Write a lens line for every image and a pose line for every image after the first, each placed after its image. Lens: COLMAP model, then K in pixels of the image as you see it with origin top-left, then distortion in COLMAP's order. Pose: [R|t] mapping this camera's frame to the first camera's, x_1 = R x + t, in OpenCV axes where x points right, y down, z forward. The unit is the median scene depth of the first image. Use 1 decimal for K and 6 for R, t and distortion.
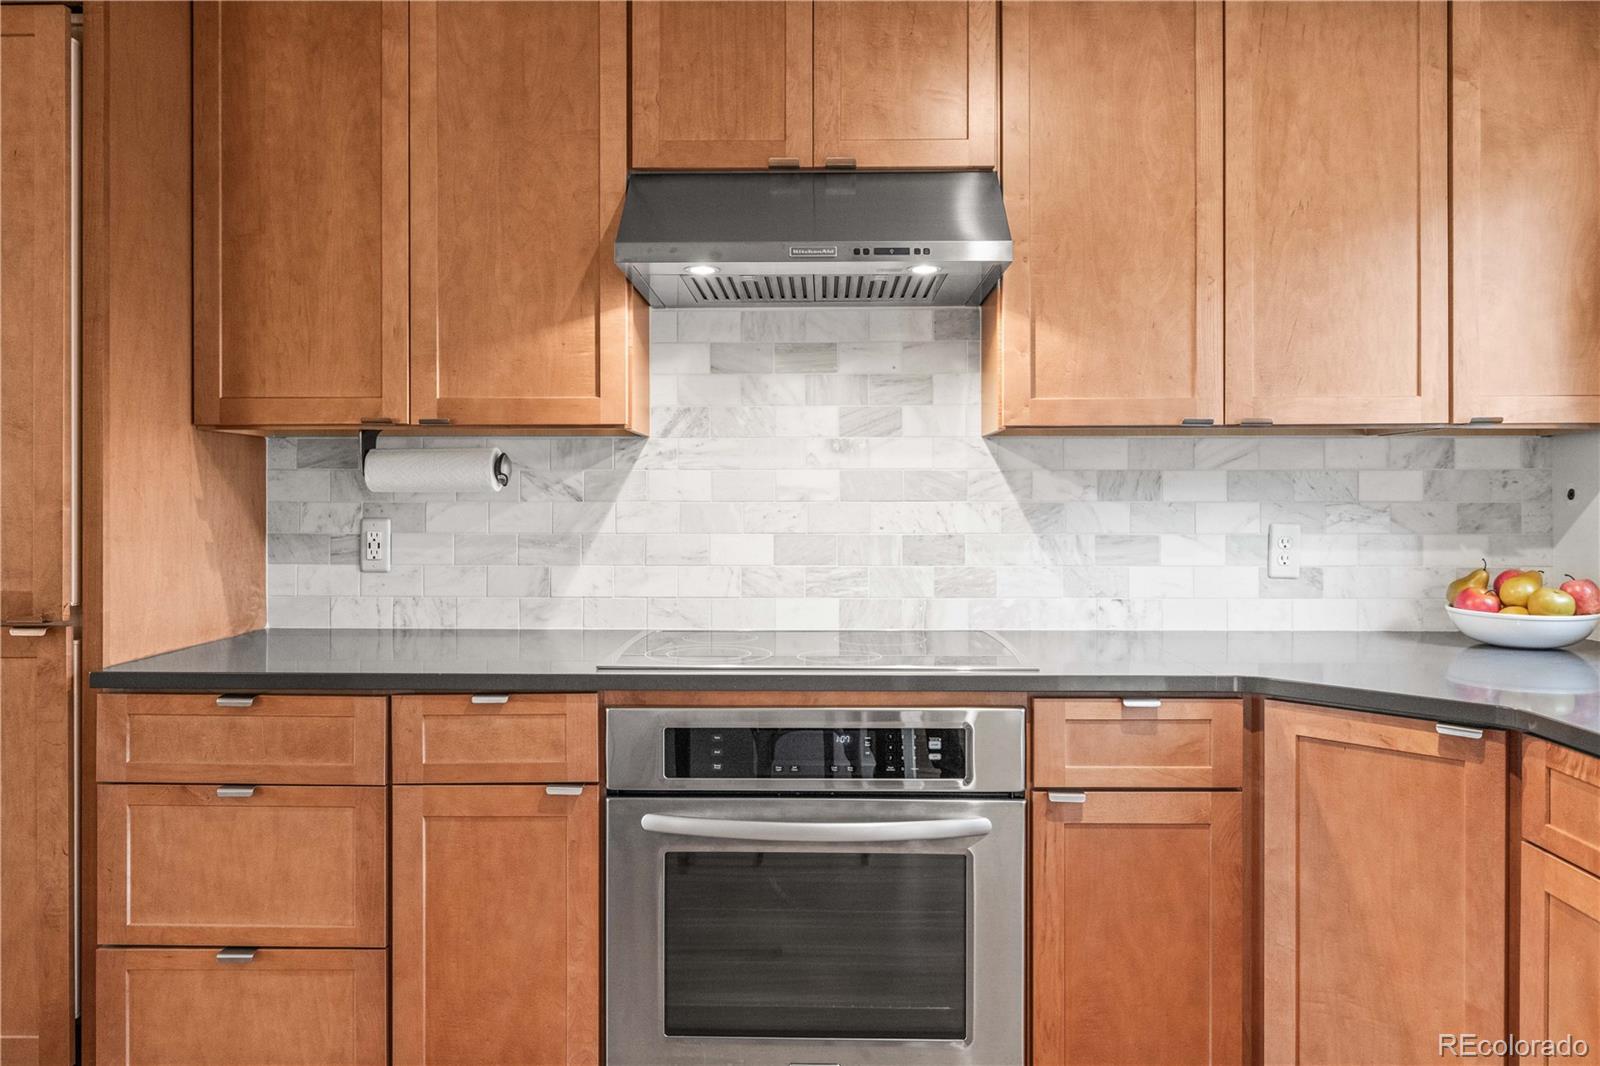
lens RADIAL K [[1118.8, 0, 803.5], [0, 1118.8, 502.7], [0, 0, 1]] dist [0.001246, 0.000508]
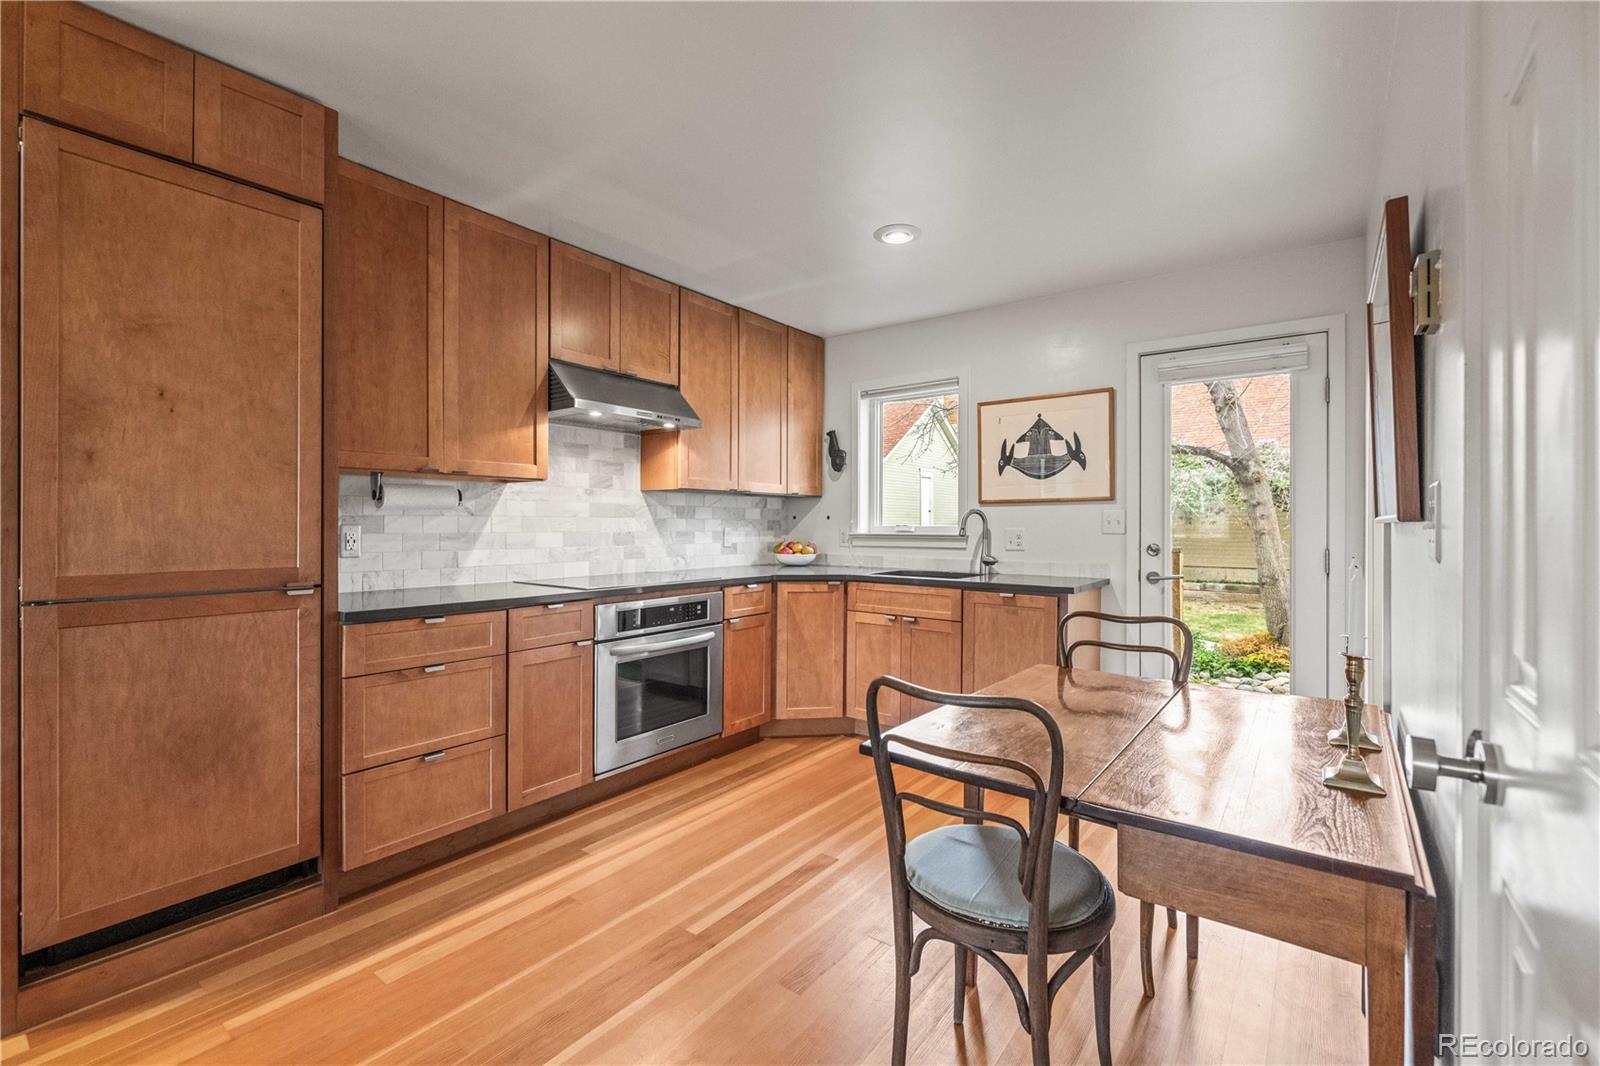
lens RADIAL K [[693.5, 0, 803.5], [0, 693.5, 531.8], [0, 0, 1]] dist [-0.001135, 0.000095]
pose [[0.581630, -0.006799, 0.813425, -0.936407], [-0.001693, 0.999953, 0.009569, 0.015167], [-0.813452, -0.006942, 0.581591, -0.148754]]
